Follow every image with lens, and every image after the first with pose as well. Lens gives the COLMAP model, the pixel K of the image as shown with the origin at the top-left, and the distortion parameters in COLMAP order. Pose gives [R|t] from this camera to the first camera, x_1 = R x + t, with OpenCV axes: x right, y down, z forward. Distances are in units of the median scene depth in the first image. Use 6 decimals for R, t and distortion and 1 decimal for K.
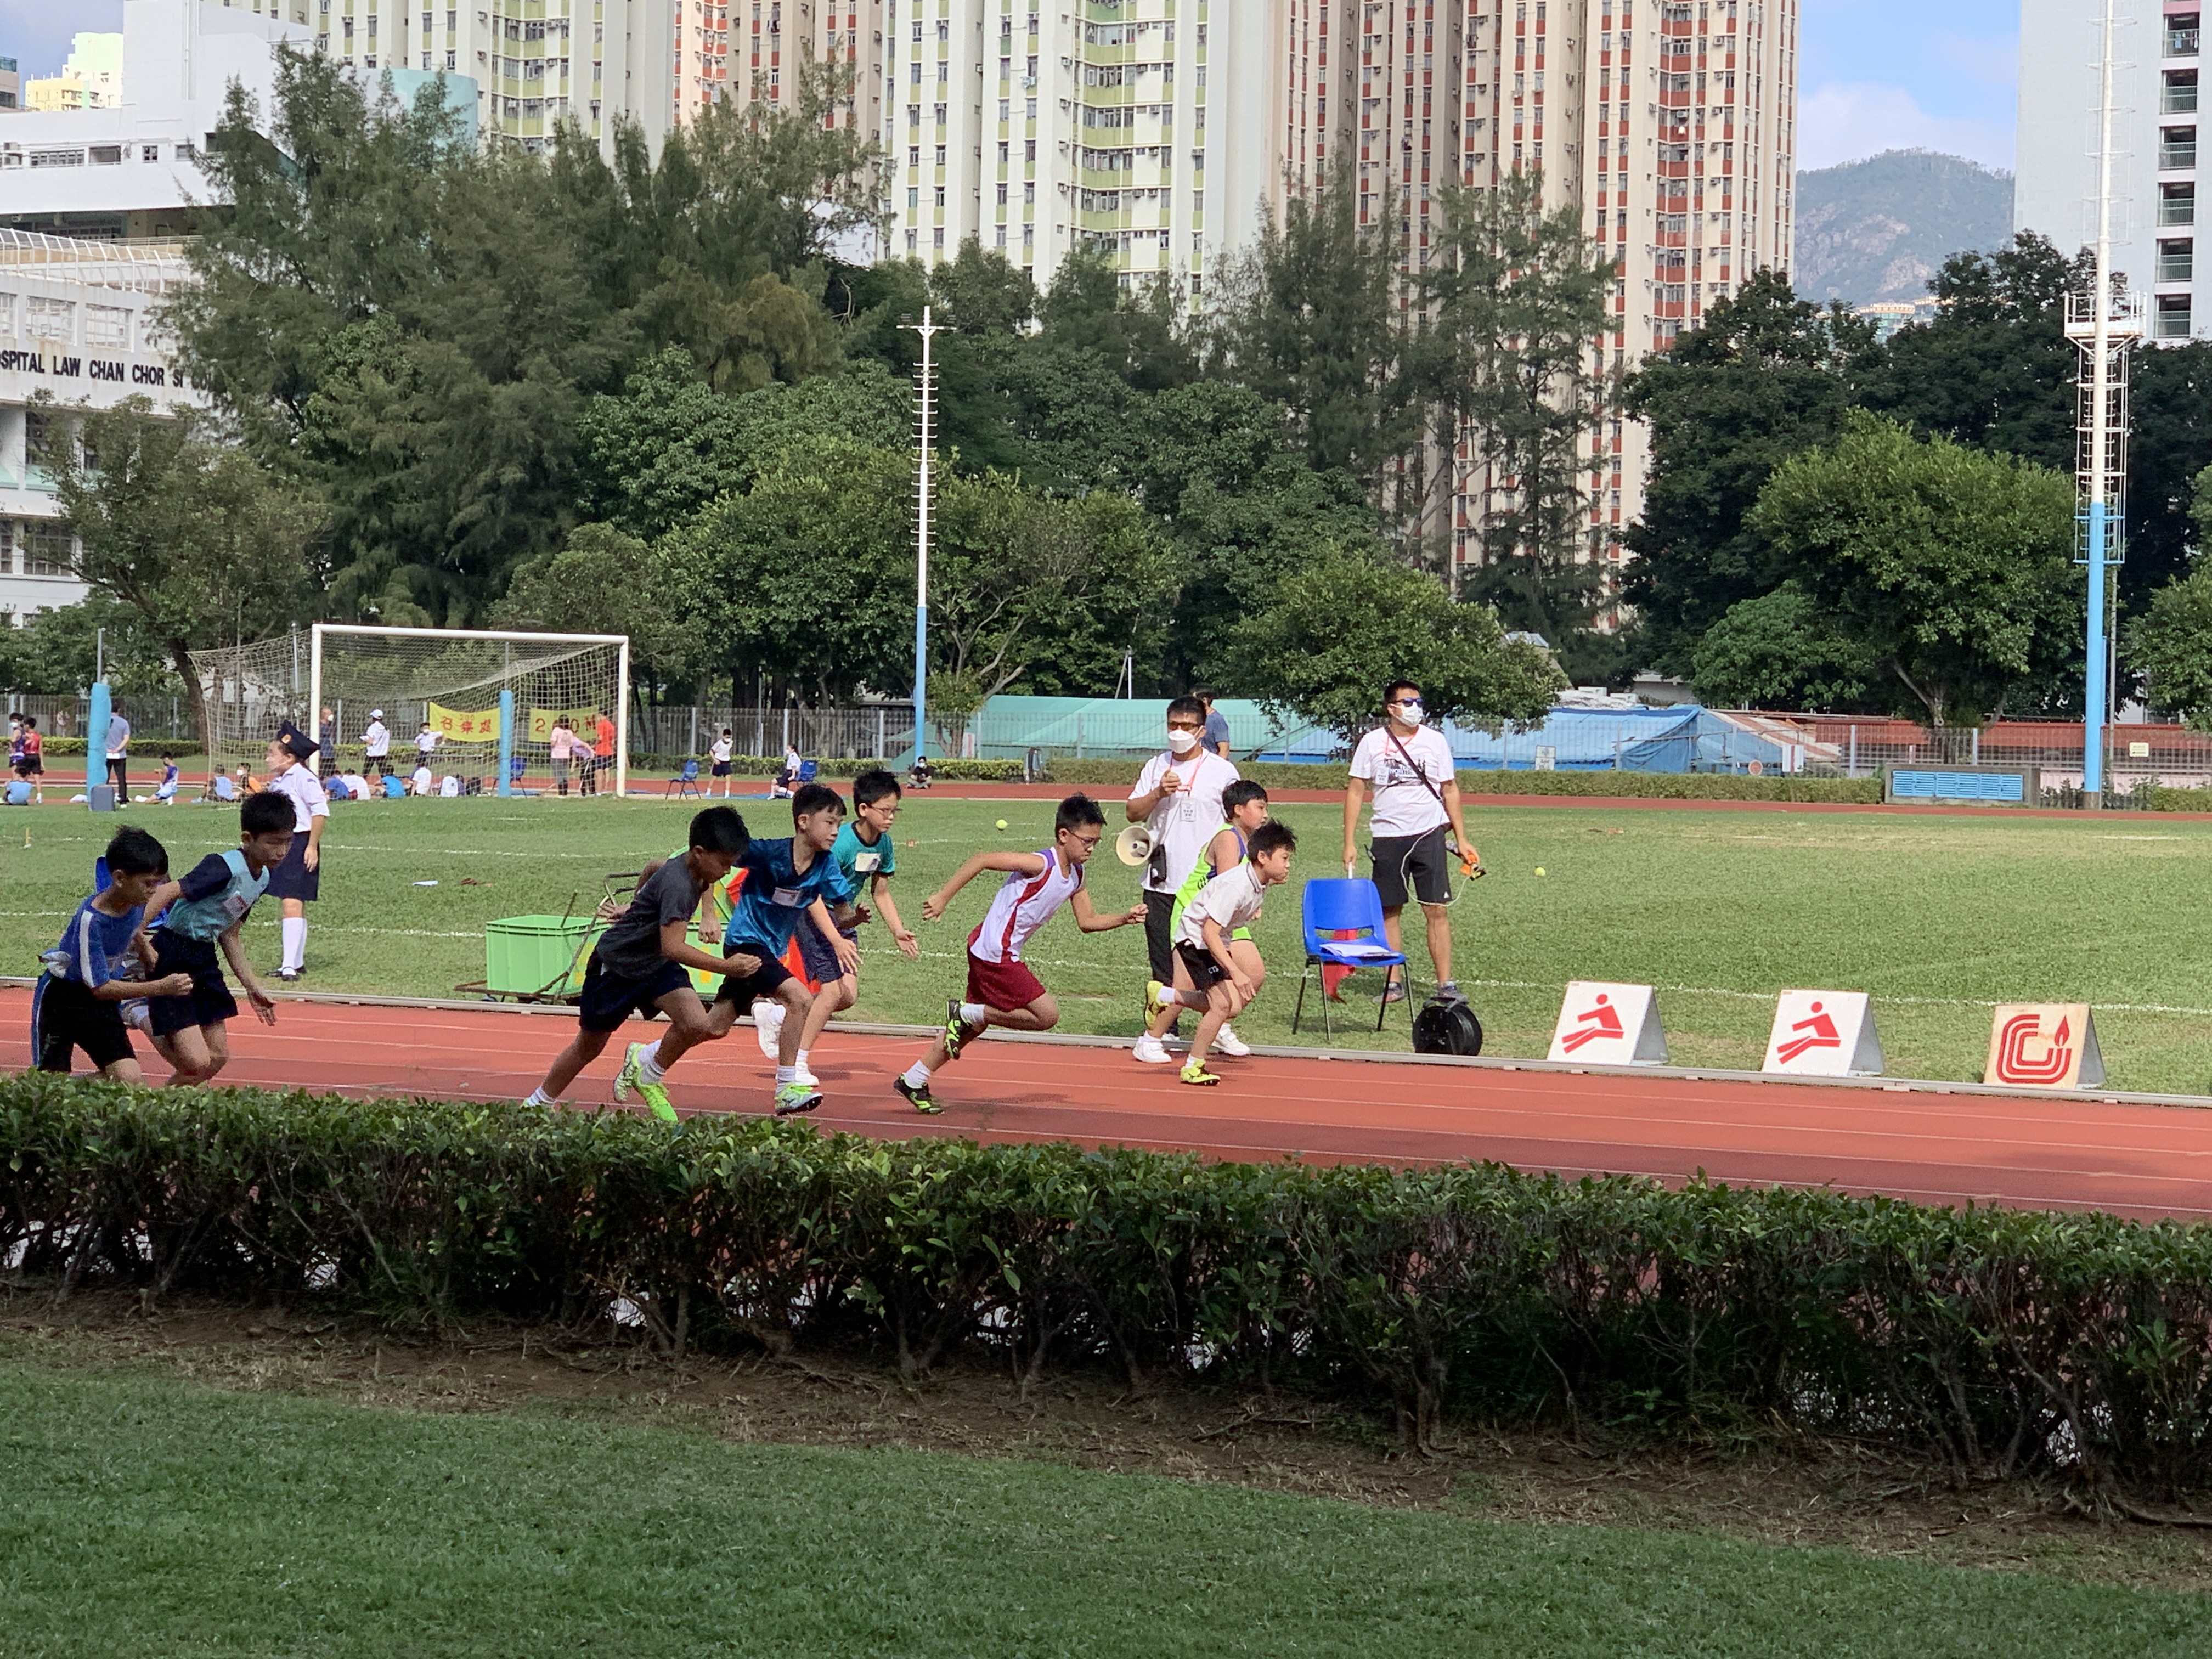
lens RADIAL K [[4798.9, 0, 1122.9], [0, 4798.9, 823.9], [0, 0, 1]] dist [0.103386, 0.000000]
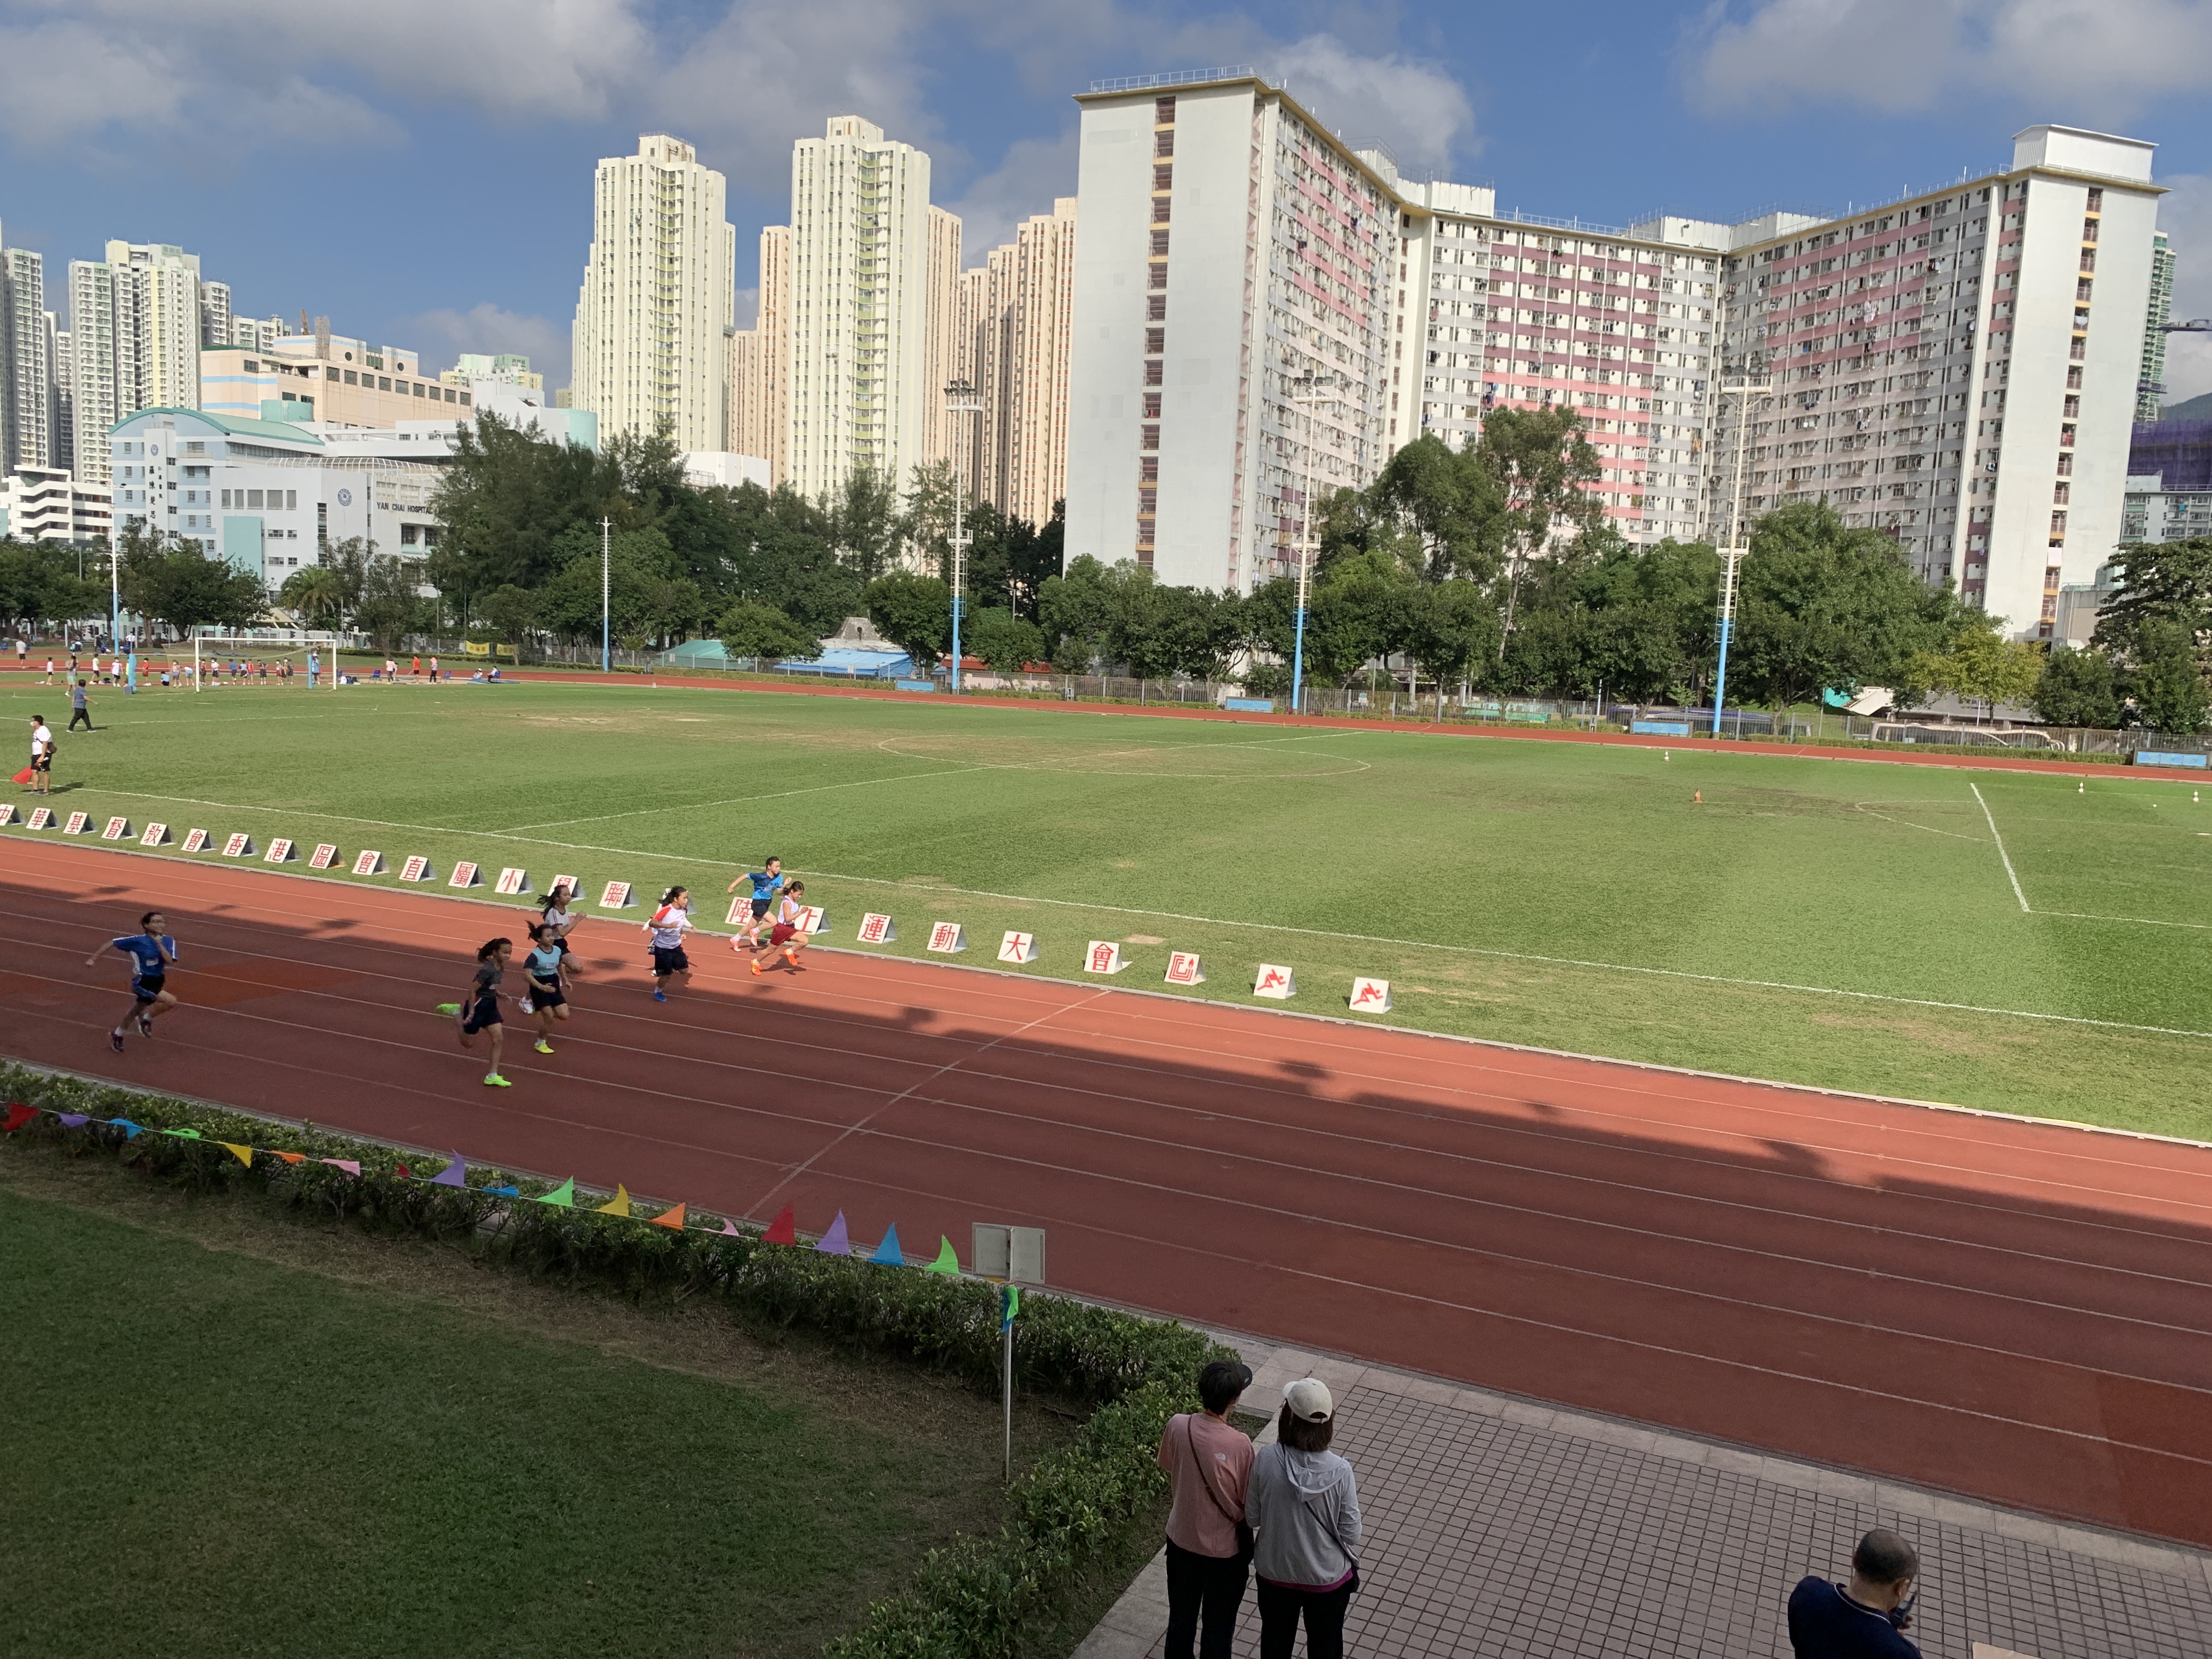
lens RADIAL K [[1697.4, 0, 1118.9], [0, 1697.4, 846.3], [0, 0, 1]] dist [0.019776, -0.017015]
pose [[0.997568, 0.016774, 0.067645, 0.124290], [-0.023862, 0.994146, 0.105378, -0.012395], [-0.065482, -0.106736, 0.992129, -0.067190]]
